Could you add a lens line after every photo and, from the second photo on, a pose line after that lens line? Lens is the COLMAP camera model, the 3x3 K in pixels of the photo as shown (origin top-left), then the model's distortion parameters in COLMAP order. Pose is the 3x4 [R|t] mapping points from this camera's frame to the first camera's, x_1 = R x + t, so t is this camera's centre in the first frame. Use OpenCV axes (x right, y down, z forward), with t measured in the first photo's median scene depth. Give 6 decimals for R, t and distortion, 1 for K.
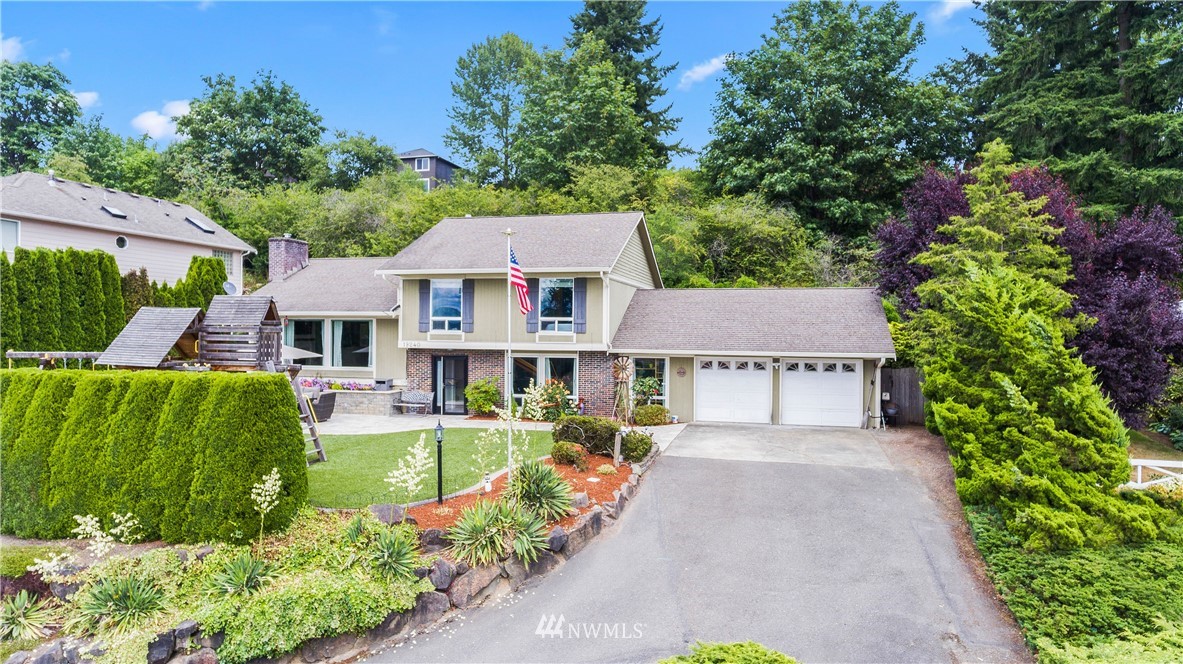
lens RADIAL K [[714.7, 0, 609.8], [0, 714.7, 333.3], [0, 0, 1]] dist [0.003058, 0.000047]
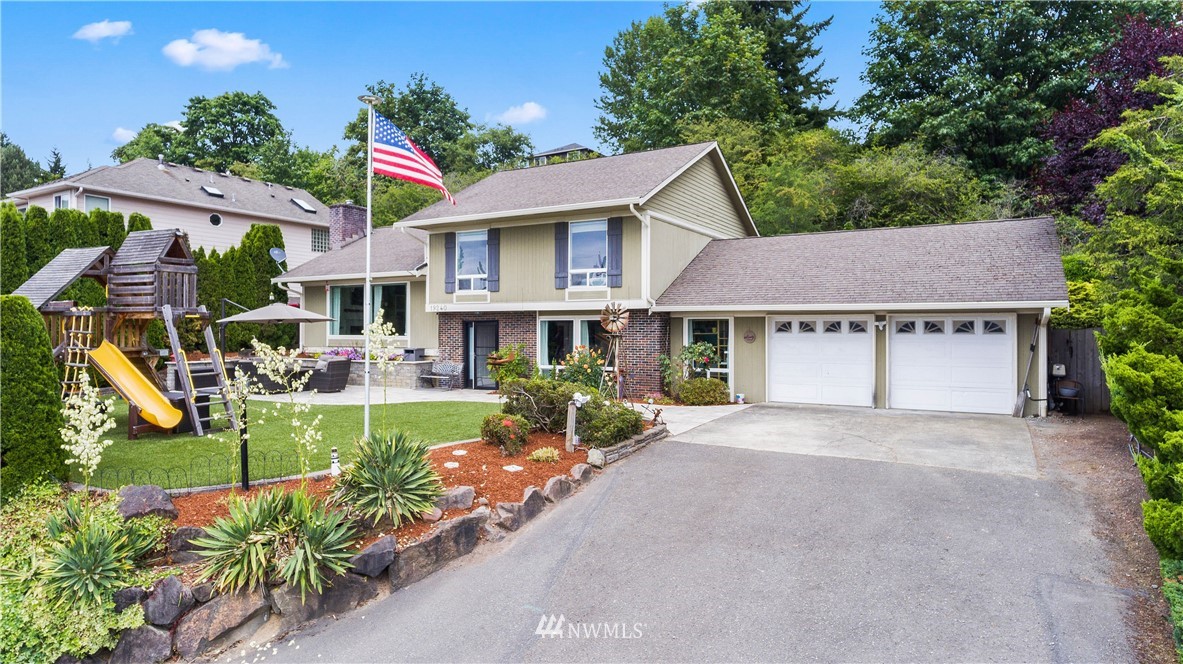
lens RADIAL K [[692.5, 0, 591.5], [0, 692.5, 332.0], [0, 0, 1]] dist [0.003491, -0.000625]
pose [[0.959628, -0.006216, -0.281204, 0.145727], [0.006036, 0.999981, -0.001504, 0.049412], [0.281208, -0.000255, 0.959647, 0.250149]]
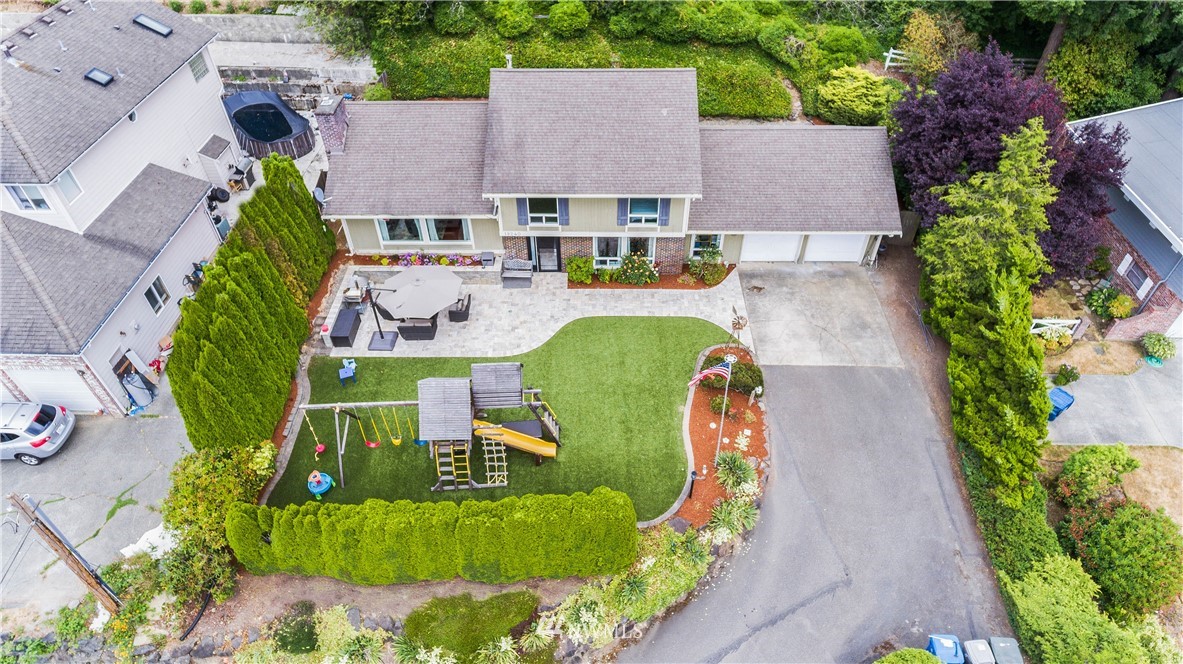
lens RADIAL K [[692.5, 0, 591.5], [0, 692.5, 332.0], [0, 0, 1]] dist [0.003491, -0.000625]
pose [[0.975419, -0.162135, 0.149233, -0.359982], [0.016127, 0.727934, 0.685457, -0.666899], [-0.219768, -0.666201, 0.712656, 0.061917]]
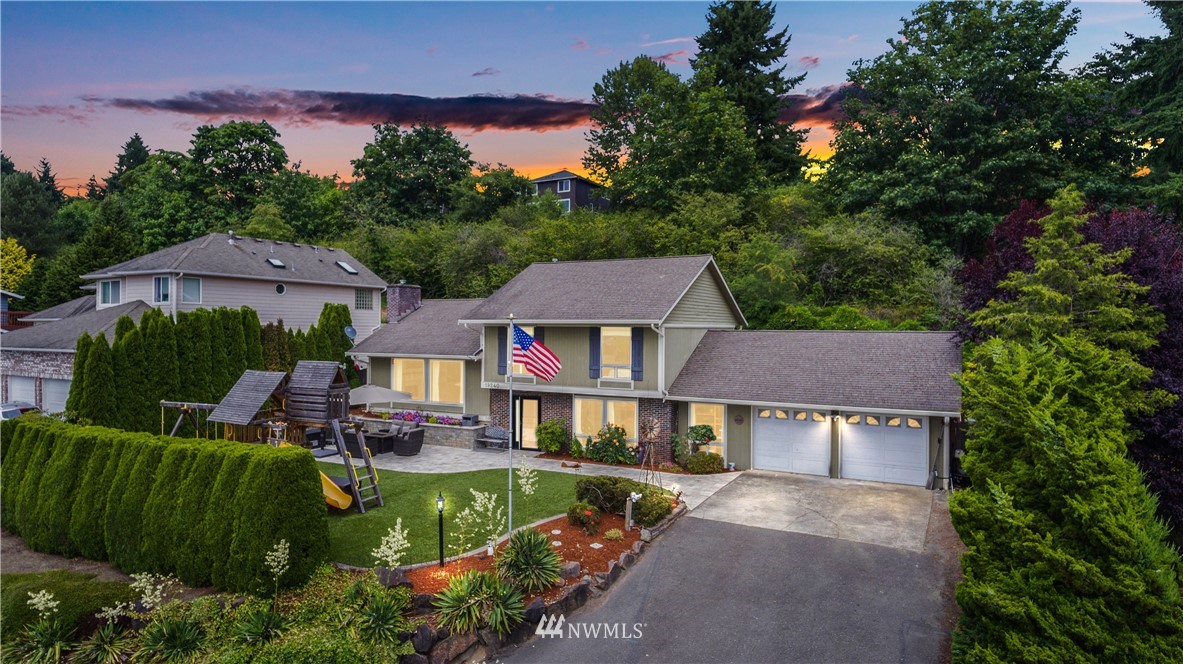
lens RADIAL K [[692.5, 0, 591.5], [0, 692.5, 332.0], [0, 0, 1]] dist [0.003491, -0.000625]
pose [[0.968798, -0.000902, -0.247849, 0.141012], [0.001331, 0.999998, 0.001560, -0.070715], [0.247847, -0.001842, 0.968797, 0.005257]]
